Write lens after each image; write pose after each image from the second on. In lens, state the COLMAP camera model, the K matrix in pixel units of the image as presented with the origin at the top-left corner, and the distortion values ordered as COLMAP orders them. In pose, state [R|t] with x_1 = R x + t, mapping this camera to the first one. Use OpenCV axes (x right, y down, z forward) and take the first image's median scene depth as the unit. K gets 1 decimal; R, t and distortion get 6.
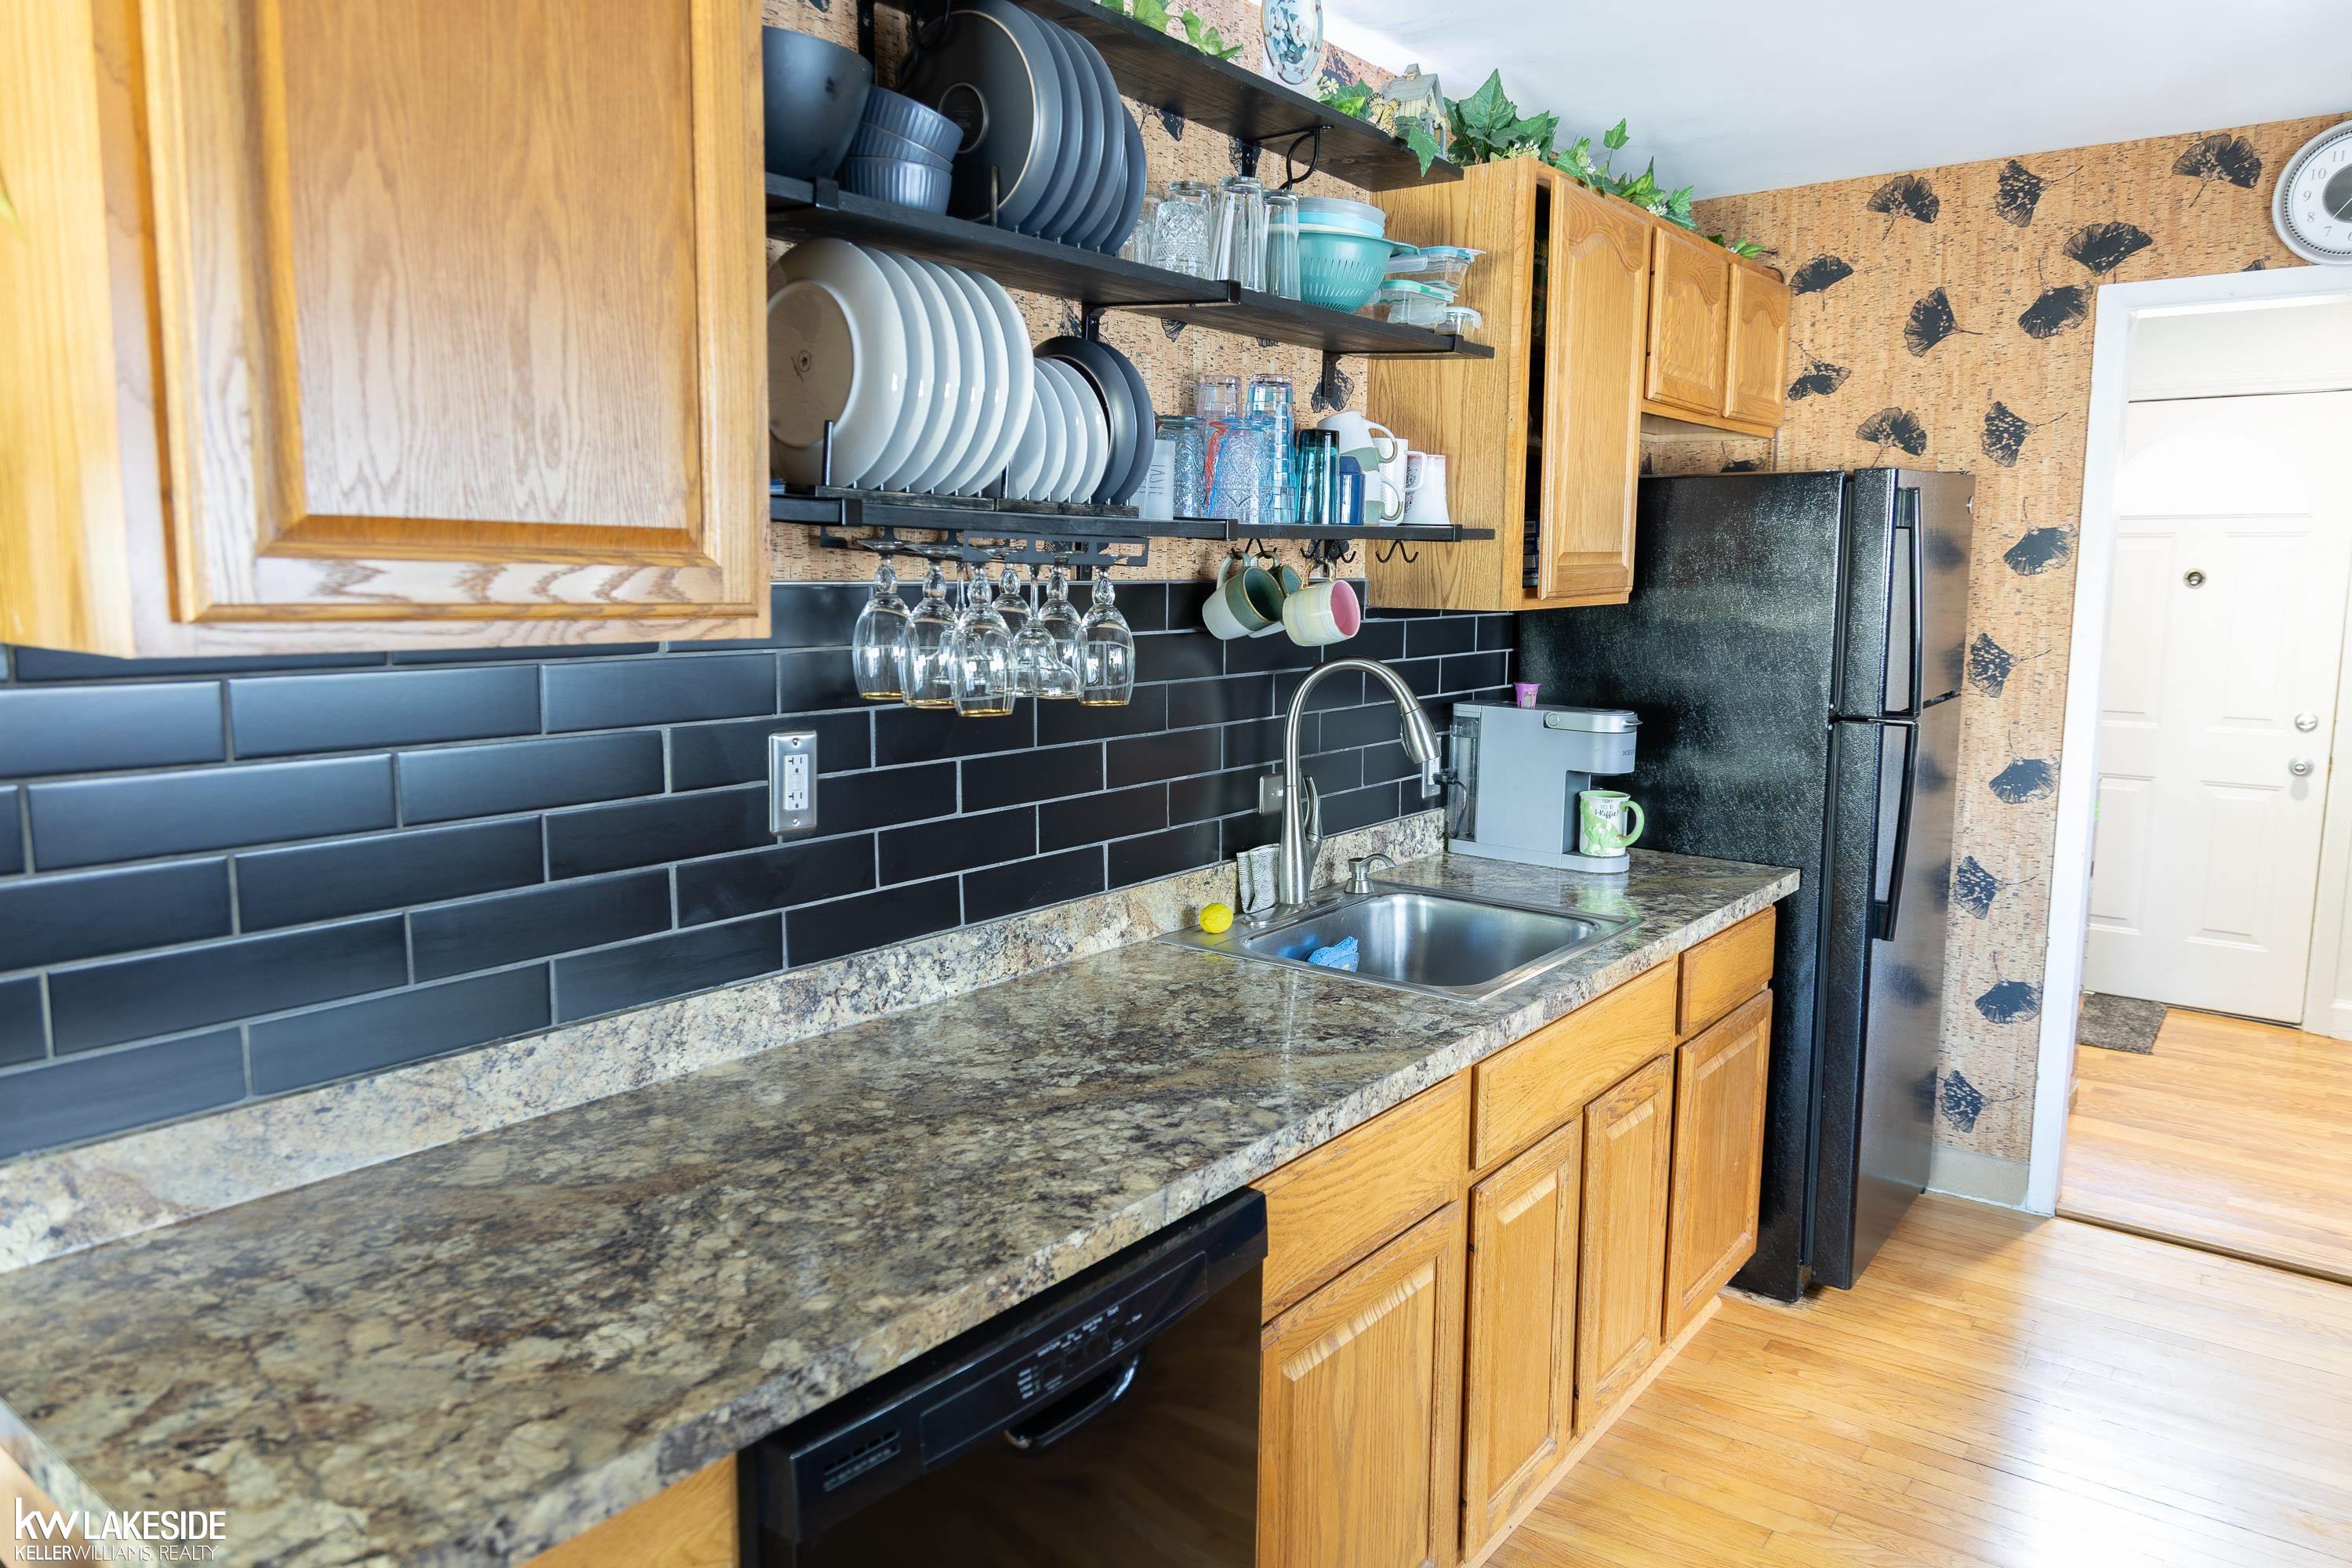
lens RADIAL K [[1562.5, 0, 1177.0], [0, 1562.5, 784.0], [0, 0, 1]] dist [0.000273, 0.004576]
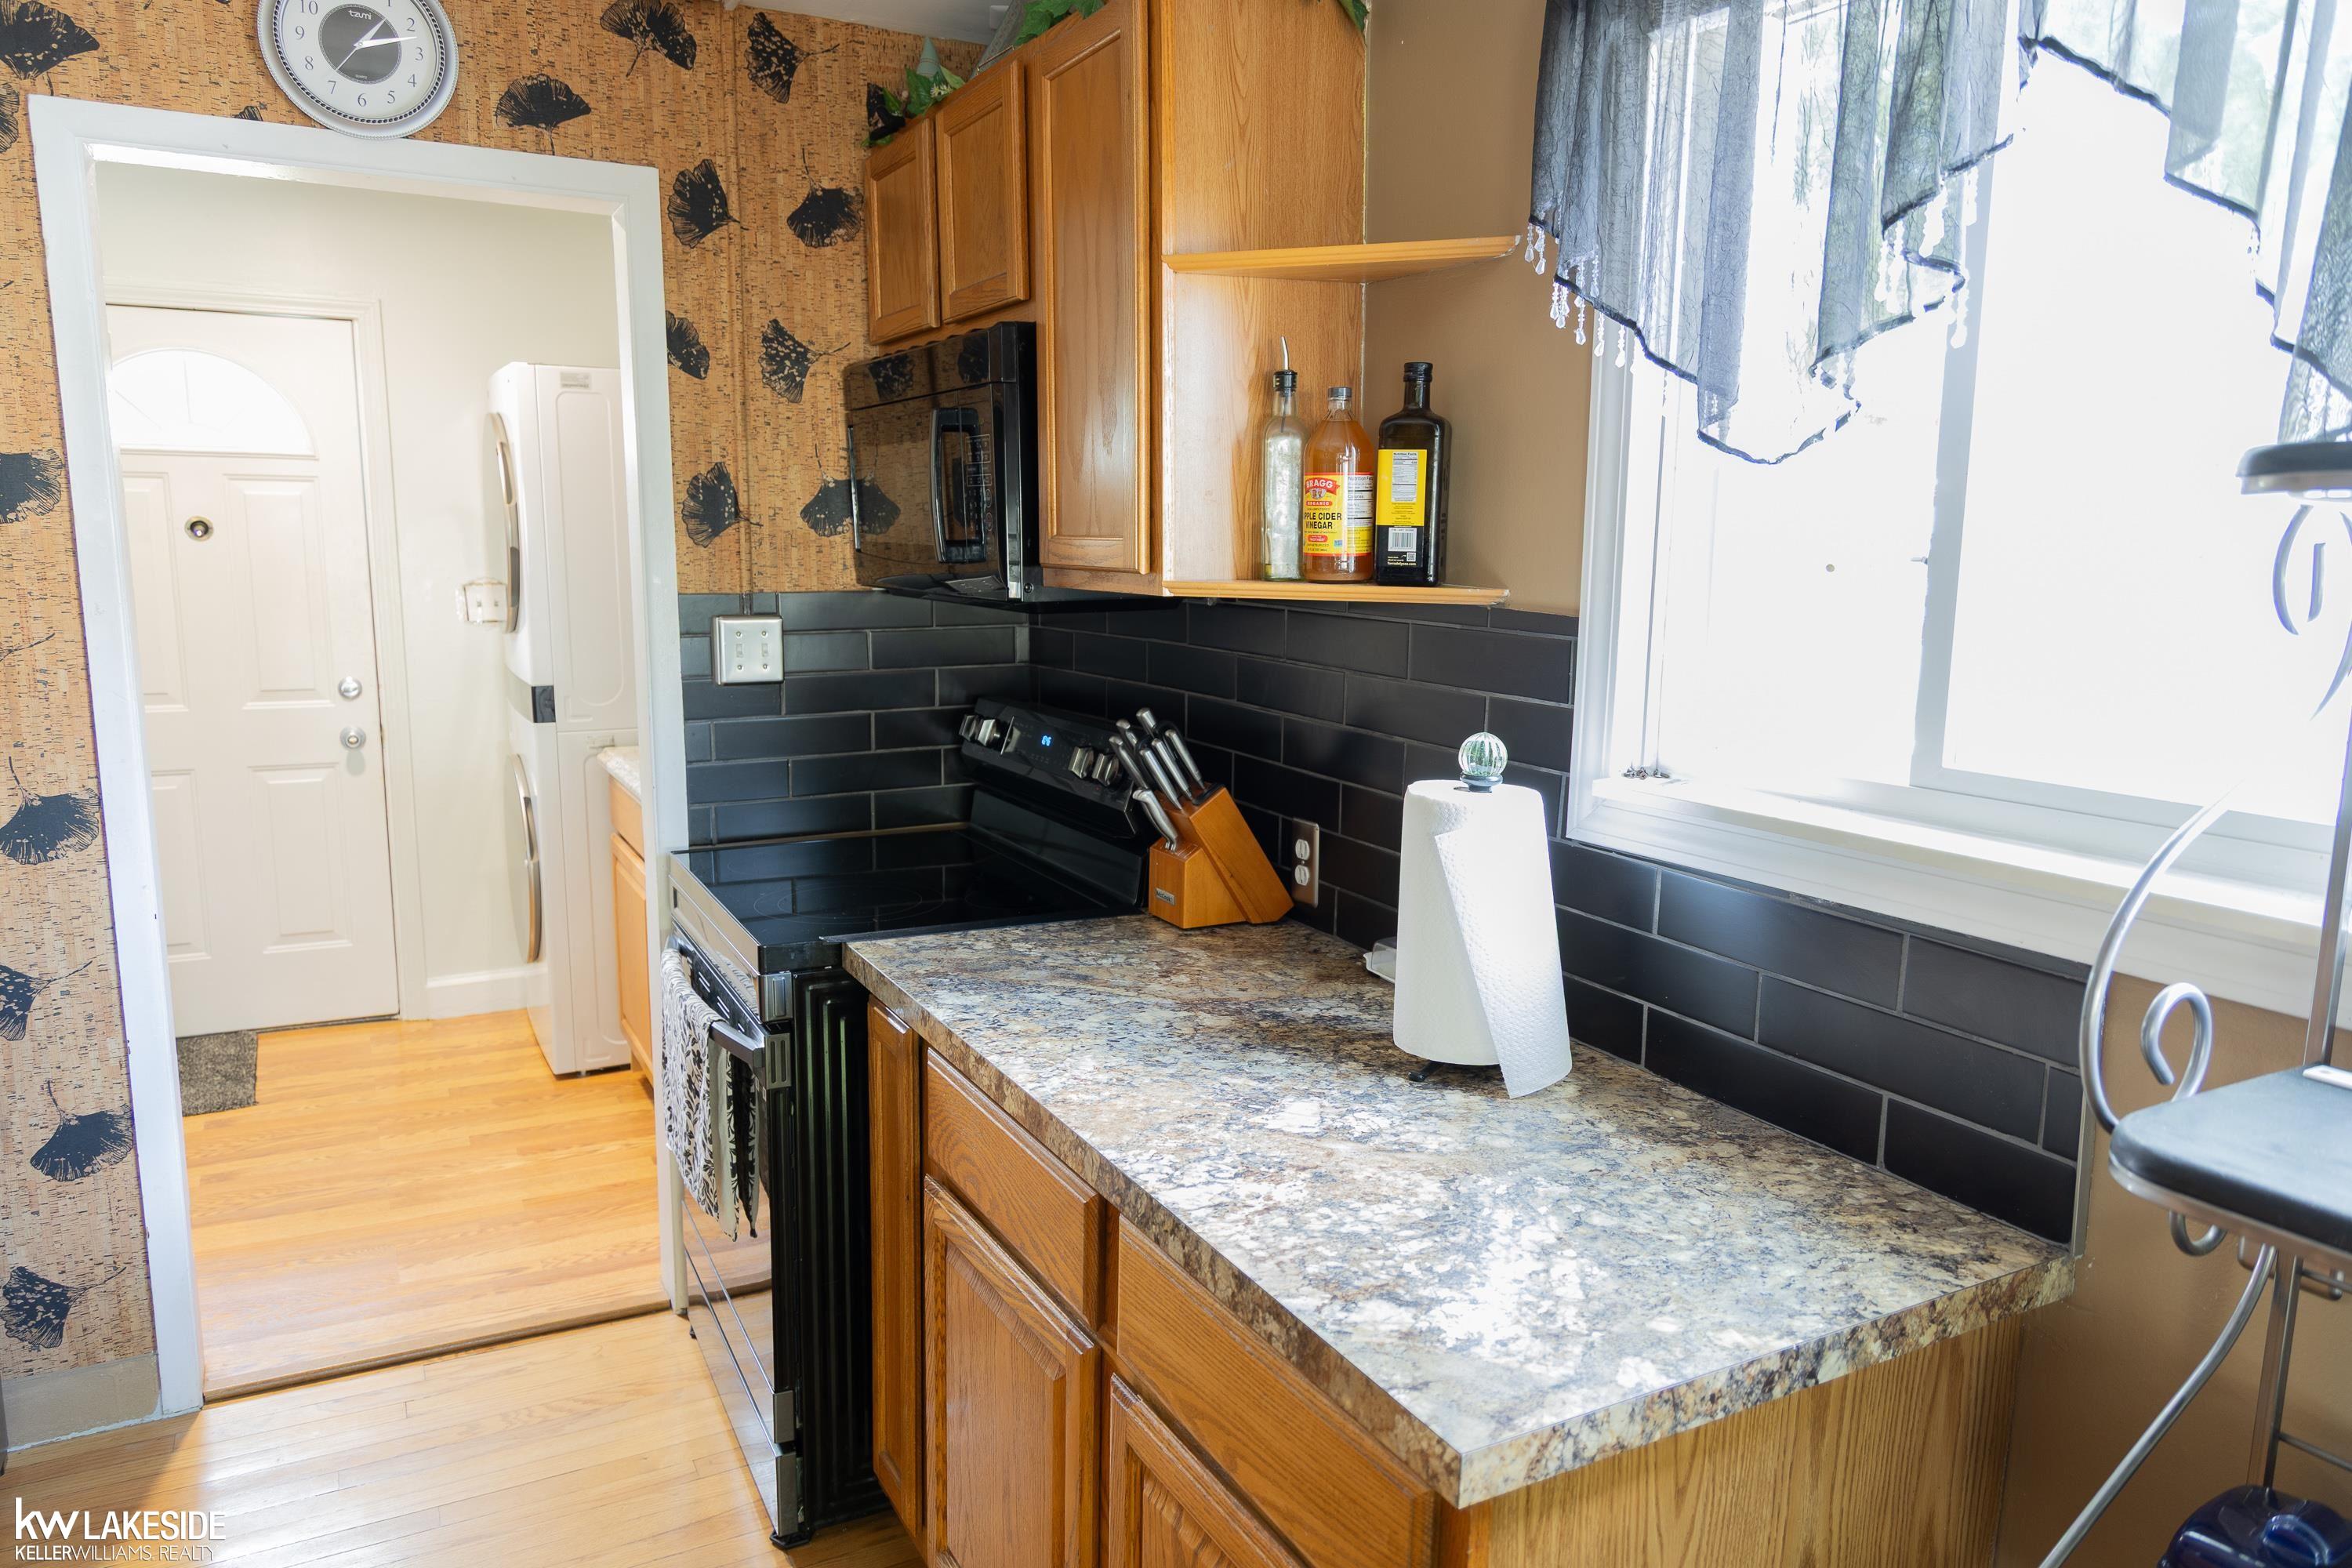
lens RADIAL K [[1562.5, 0, 1179.4], [0, 1562.5, 780.5], [0, 0, 1]] dist [0.000273, 0.004576]
pose [[0.404316, -0.142782, 0.903406, 0.153379], [0.115061, 0.987833, 0.104631, -0.044031], [-0.907353, 0.061643, 0.415825, 0.320252]]
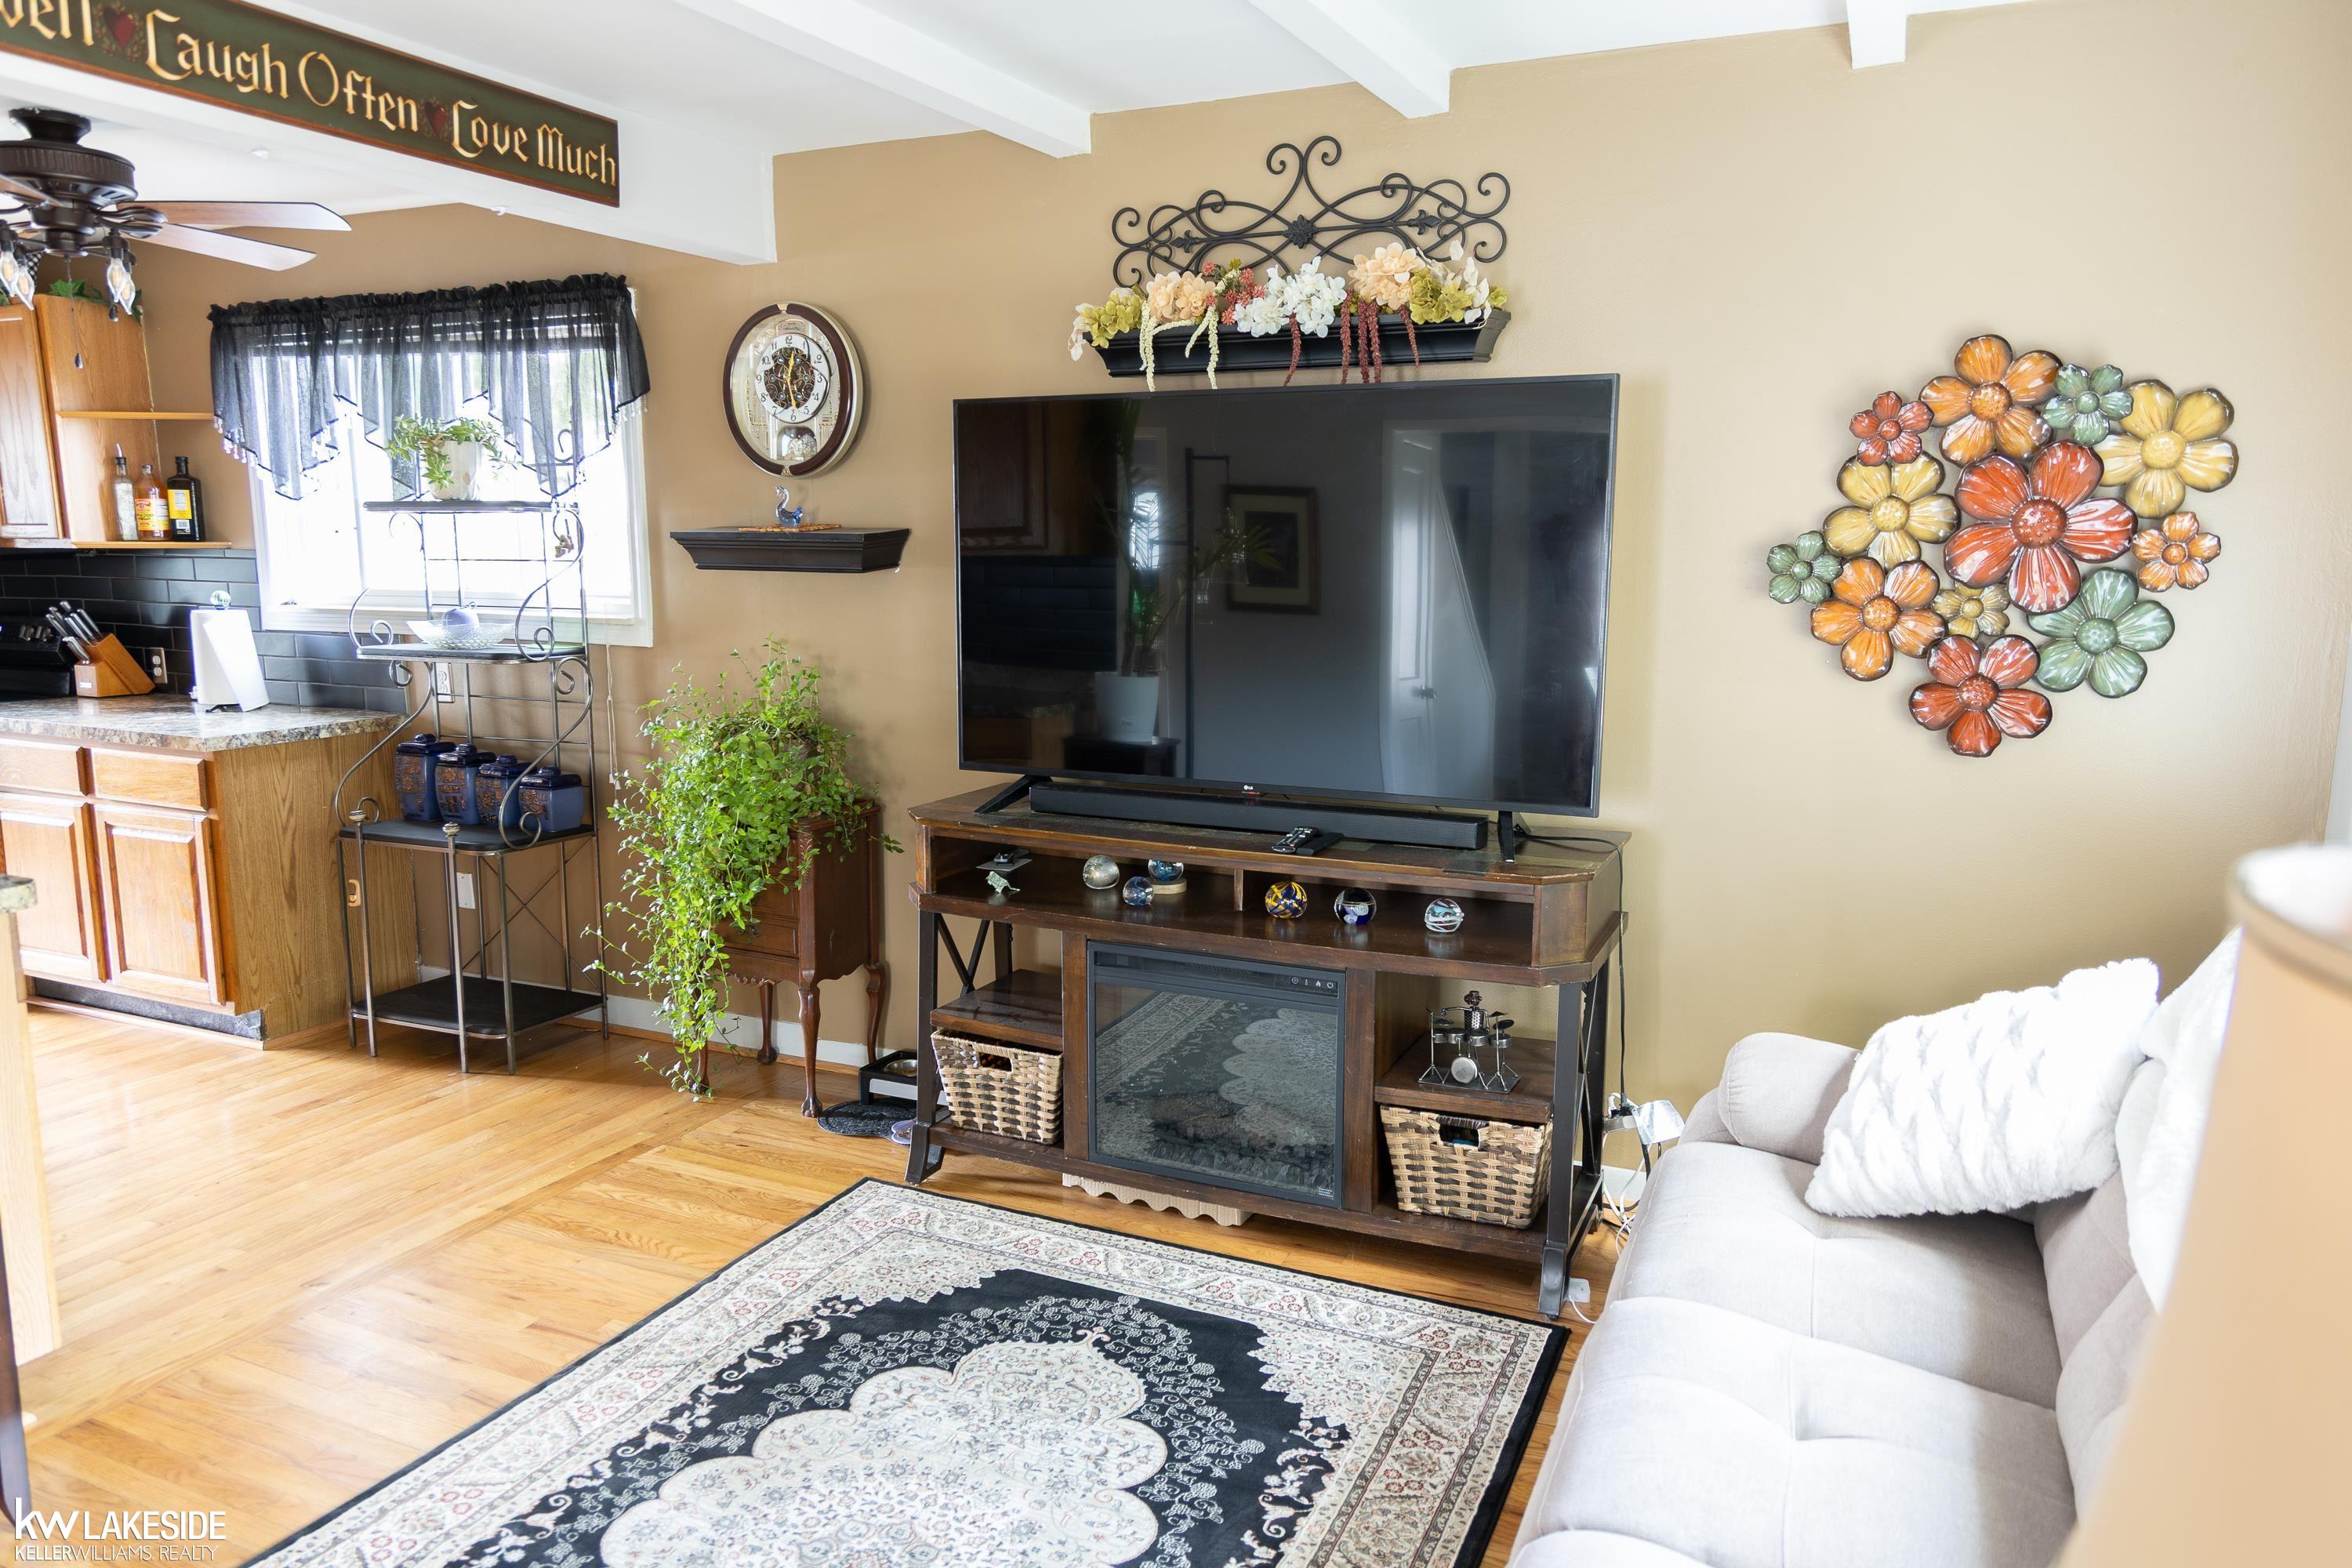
lens RADIAL K [[1562.5, 0, 1184.8], [0, 1562.5, 787.6], [0, 0, 1]] dist [0.000273, 0.004576]
pose [[-0.232770, -0.160341, 0.959223, -1.107995], [0.128712, 0.972560, 0.193804, 0.023423], [-0.963977, 0.168576, -0.205745, -0.140807]]
